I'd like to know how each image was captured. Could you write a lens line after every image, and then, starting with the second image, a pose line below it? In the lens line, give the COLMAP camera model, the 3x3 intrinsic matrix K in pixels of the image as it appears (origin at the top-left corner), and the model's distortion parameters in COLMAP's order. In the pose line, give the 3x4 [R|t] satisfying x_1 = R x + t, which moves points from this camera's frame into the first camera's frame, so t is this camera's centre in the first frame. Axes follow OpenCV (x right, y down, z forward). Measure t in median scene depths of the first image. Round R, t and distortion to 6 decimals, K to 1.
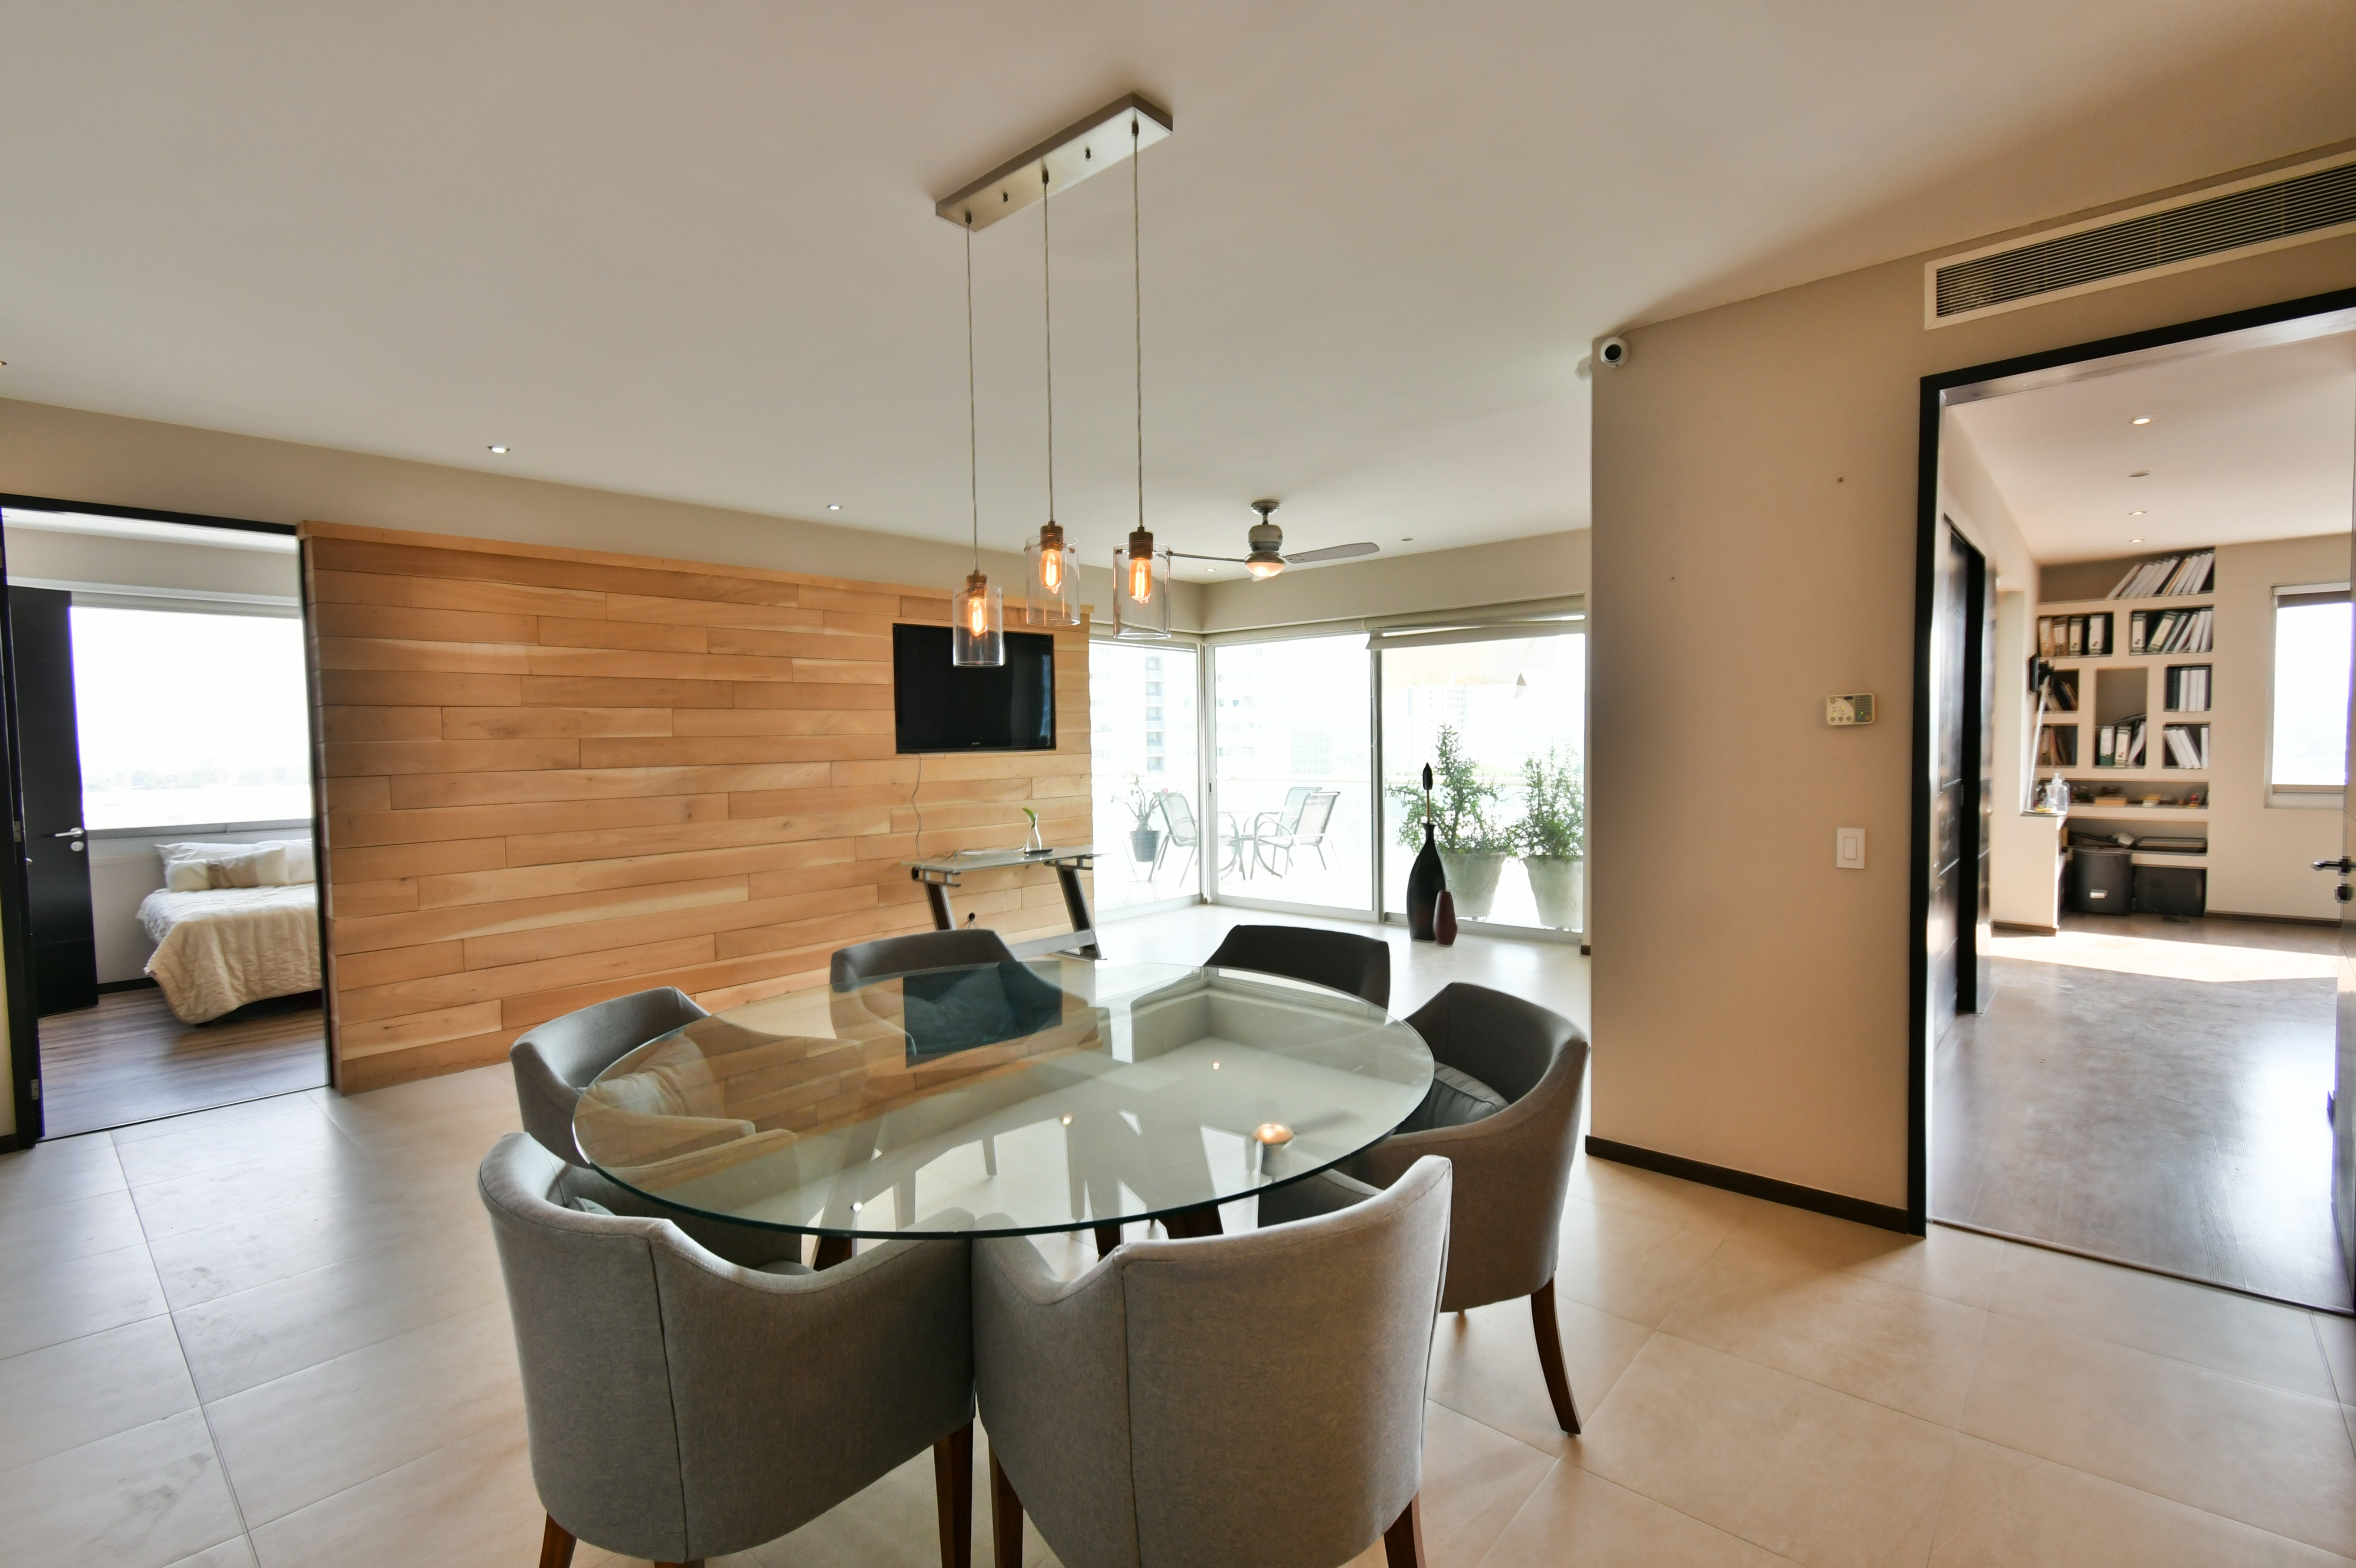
lens RADIAL K [[1052.1, 0, 1195.7], [0, 1052.1, 782.4], [0, 0, 1]] dist [0.000418, -0.001771]
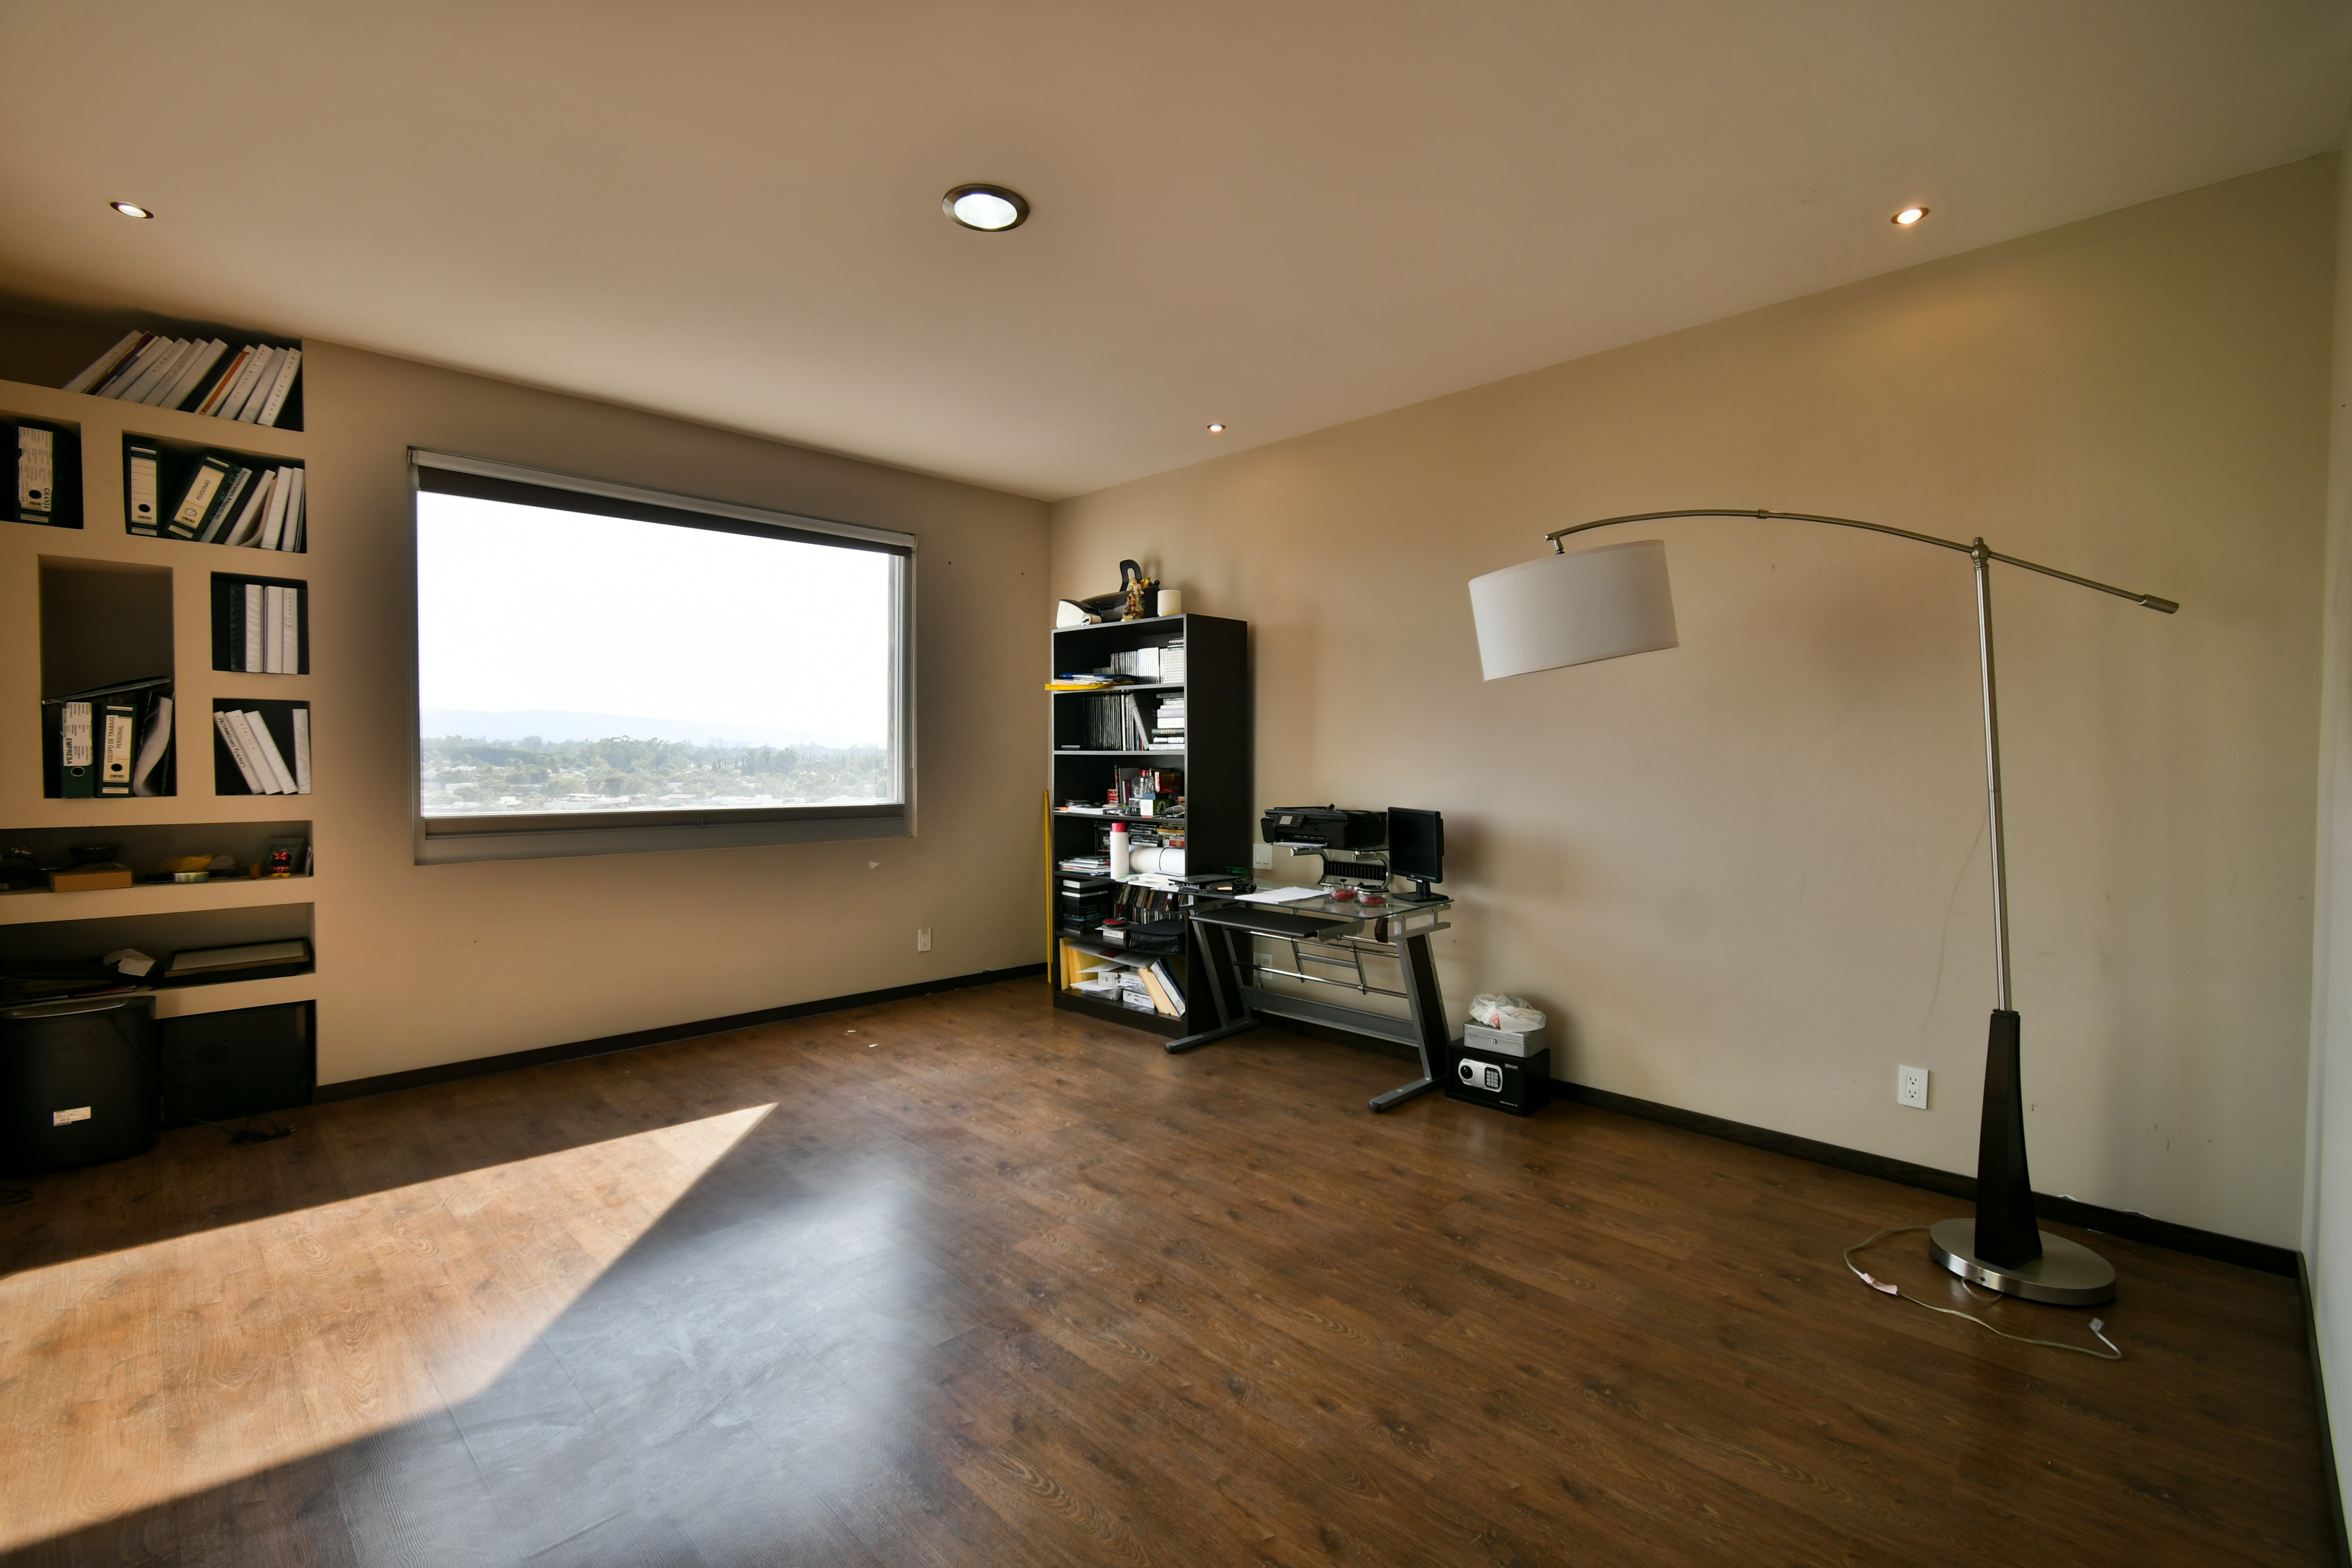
lens RADIAL K [[1050.3, 0, 1194.0], [0, 1050.3, 782.4], [0, 0, 1]] dist [0.000418, -0.001771]
pose [[0.042325, -0.001928, 0.999102, 0.486353], [0.051263, 0.998685, -0.000244, 0.002066], [-0.997788, 0.051227, 0.042369, 0.560419]]
